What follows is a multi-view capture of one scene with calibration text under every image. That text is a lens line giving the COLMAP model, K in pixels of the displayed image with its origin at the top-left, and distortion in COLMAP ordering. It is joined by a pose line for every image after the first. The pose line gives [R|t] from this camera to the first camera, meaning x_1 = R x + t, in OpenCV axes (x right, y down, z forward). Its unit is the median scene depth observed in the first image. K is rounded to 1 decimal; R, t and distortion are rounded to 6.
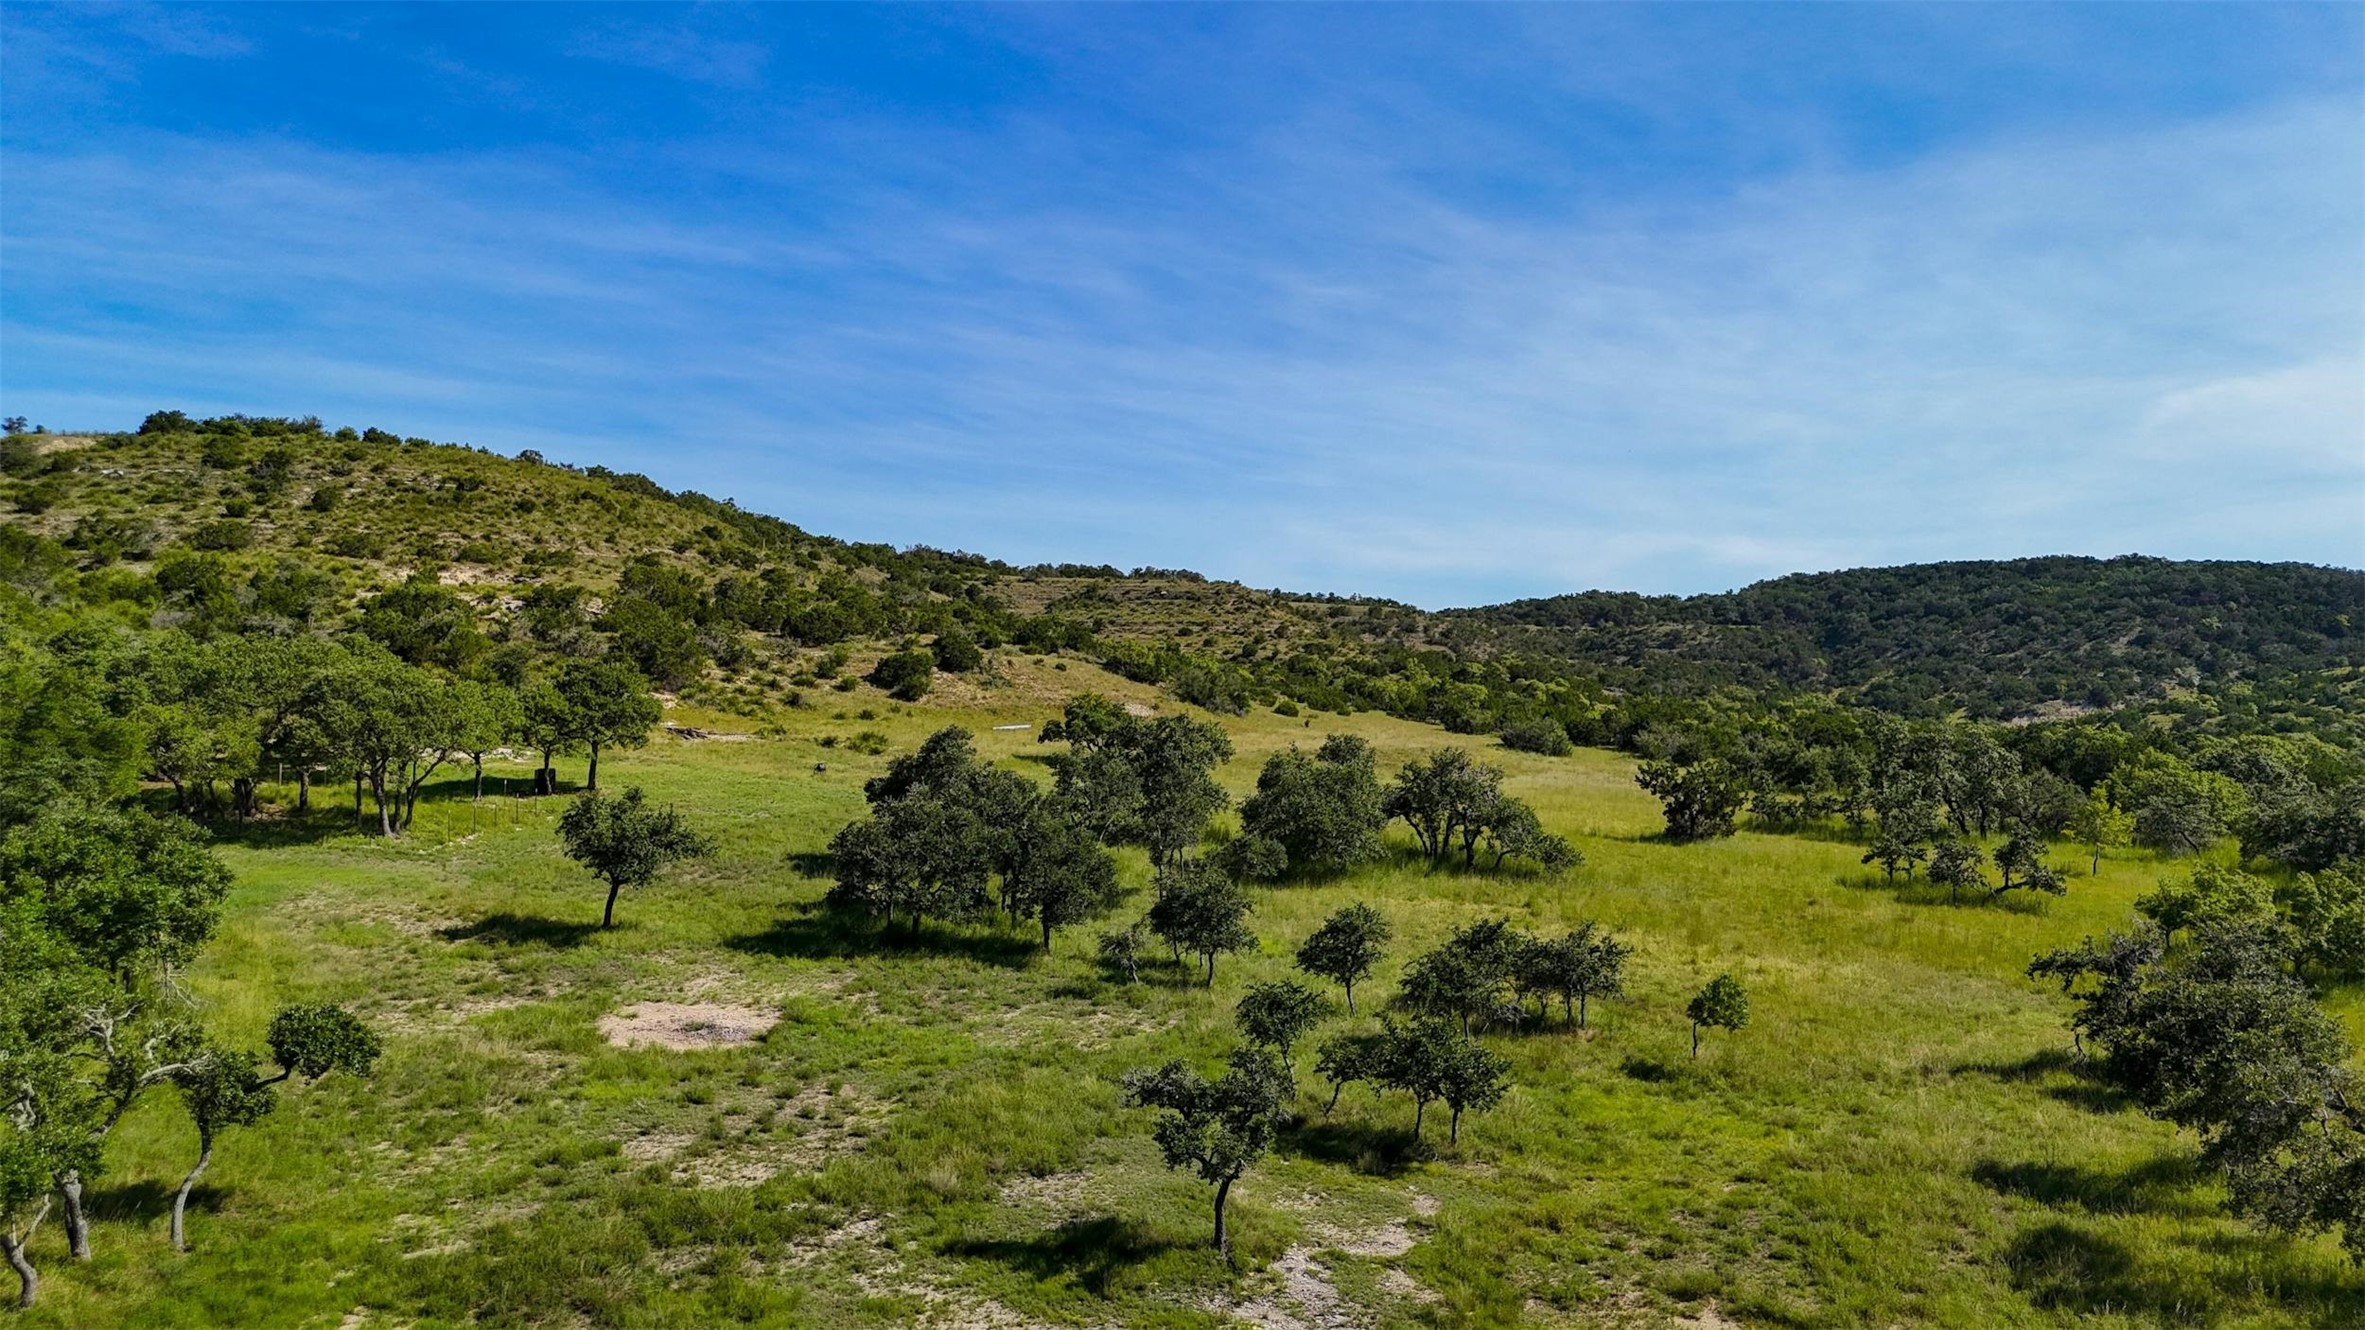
lens RADIAL K [[1728.7, 0, 1177.1], [0, 1728.7, 657.4], [0, 0, 1]] dist [0.067118, -0.059978]
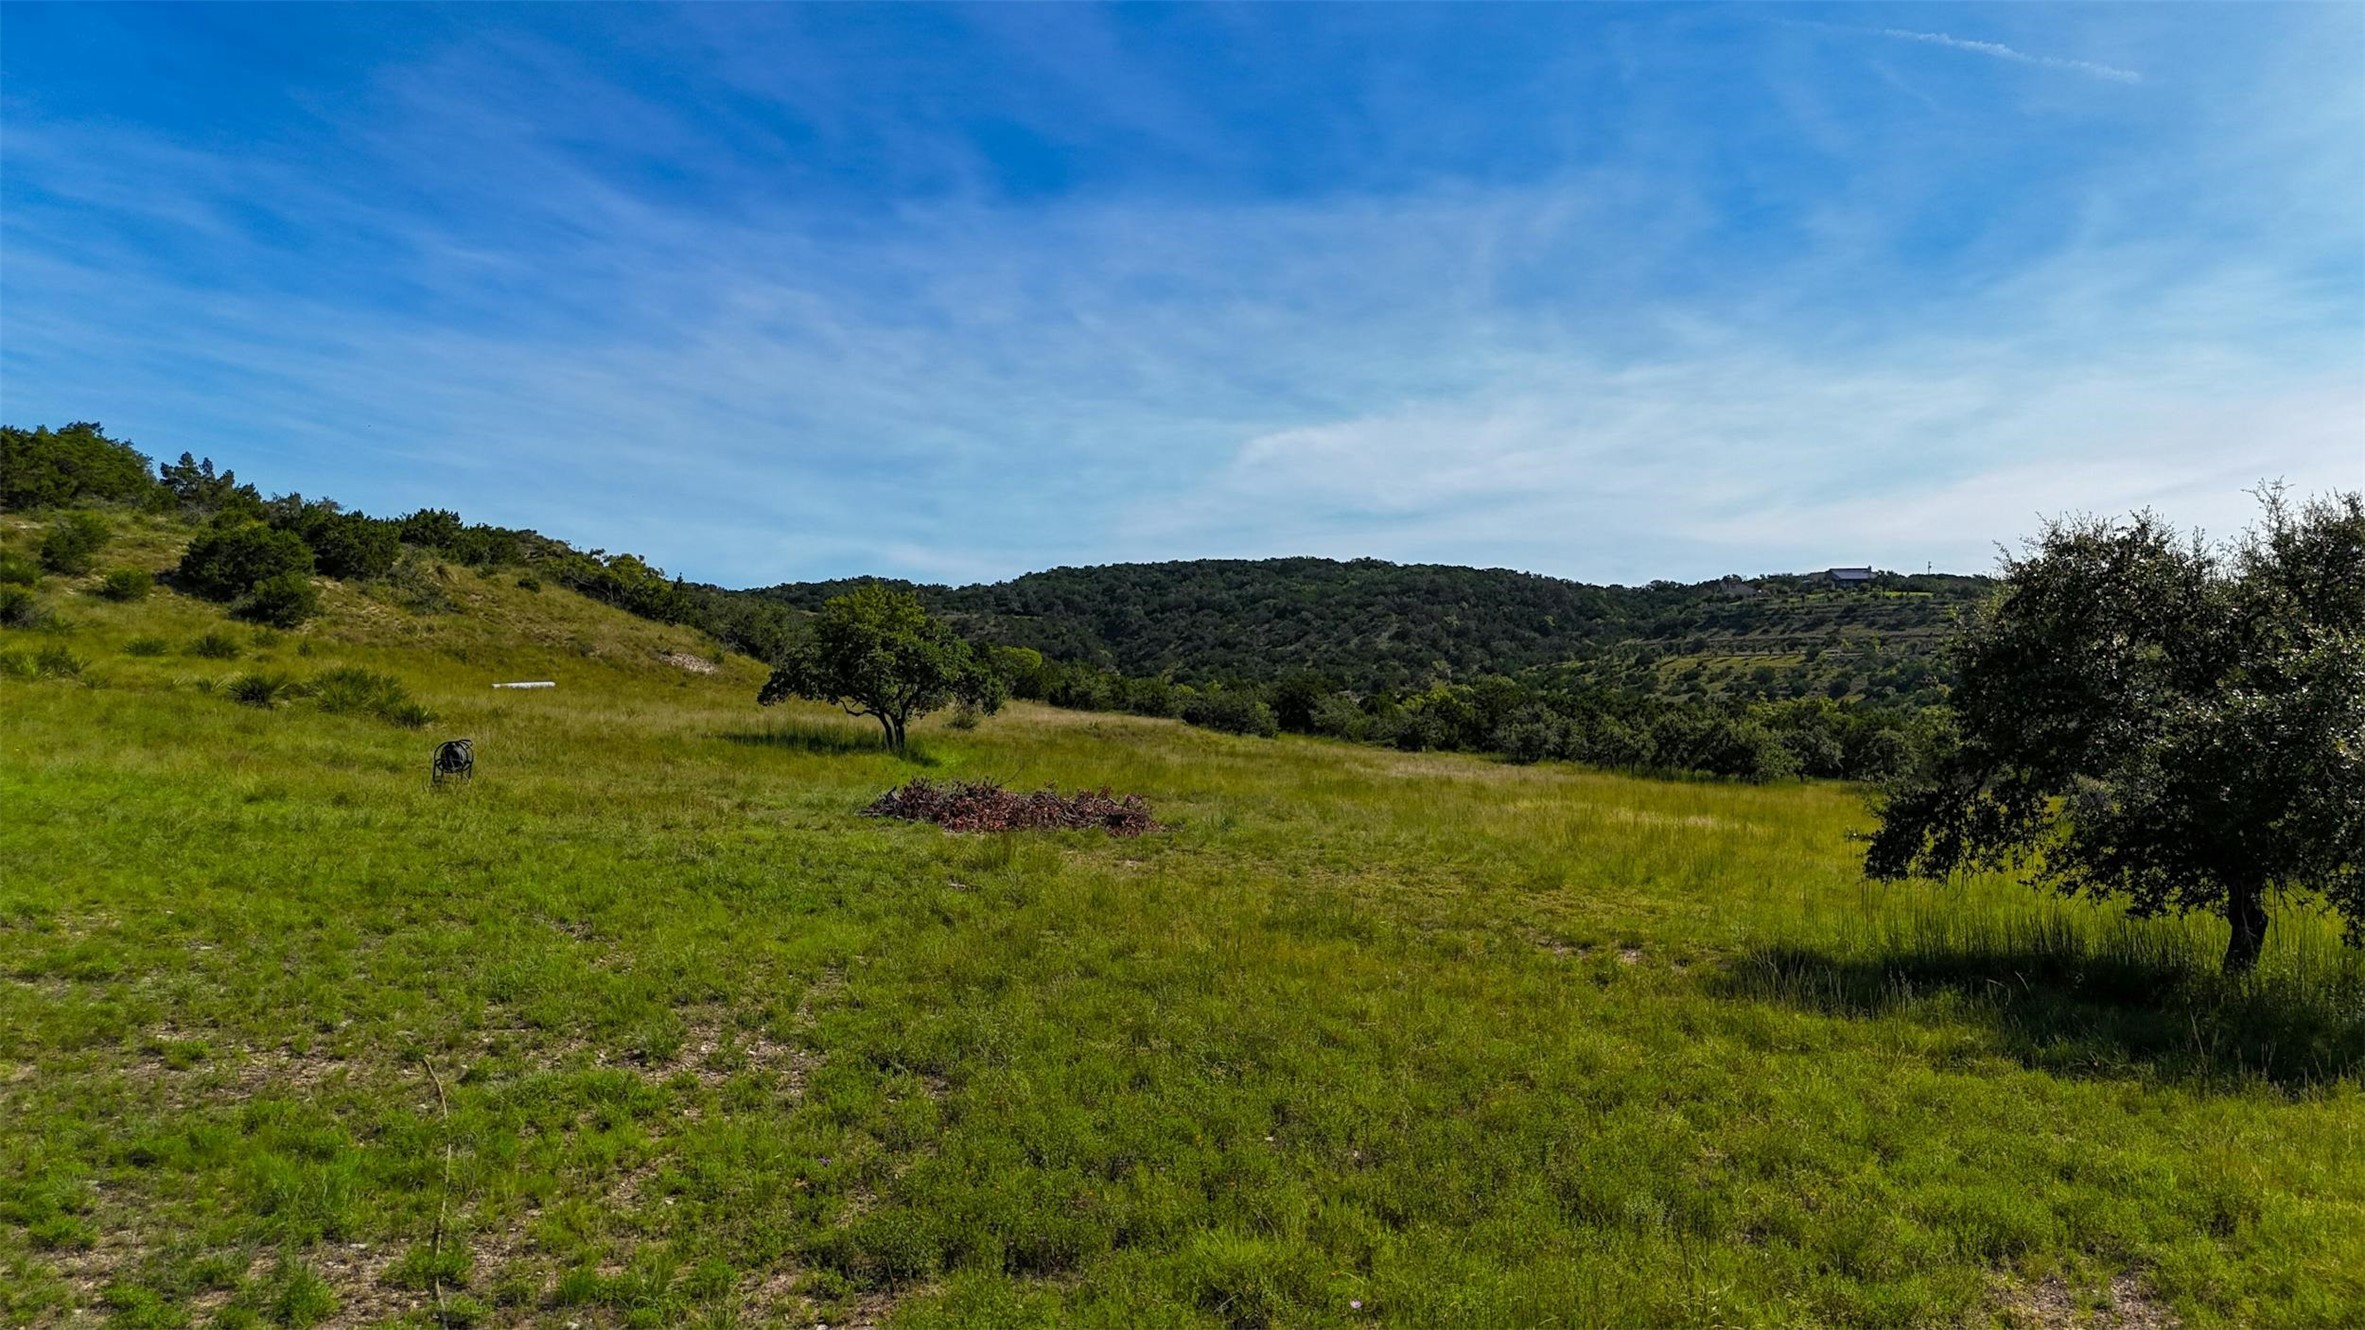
lens RADIAL K [[1728.7, 0, 1174.0], [0, 1728.7, 729.4], [0, 0, 1]] dist [0.067118, -0.059978]
pose [[0.893046, -0.006597, 0.449917, -0.040012], [-0.011749, 0.999210, 0.037971, 0.008320], [-0.449812, -0.039196, 0.892263, 0.124476]]
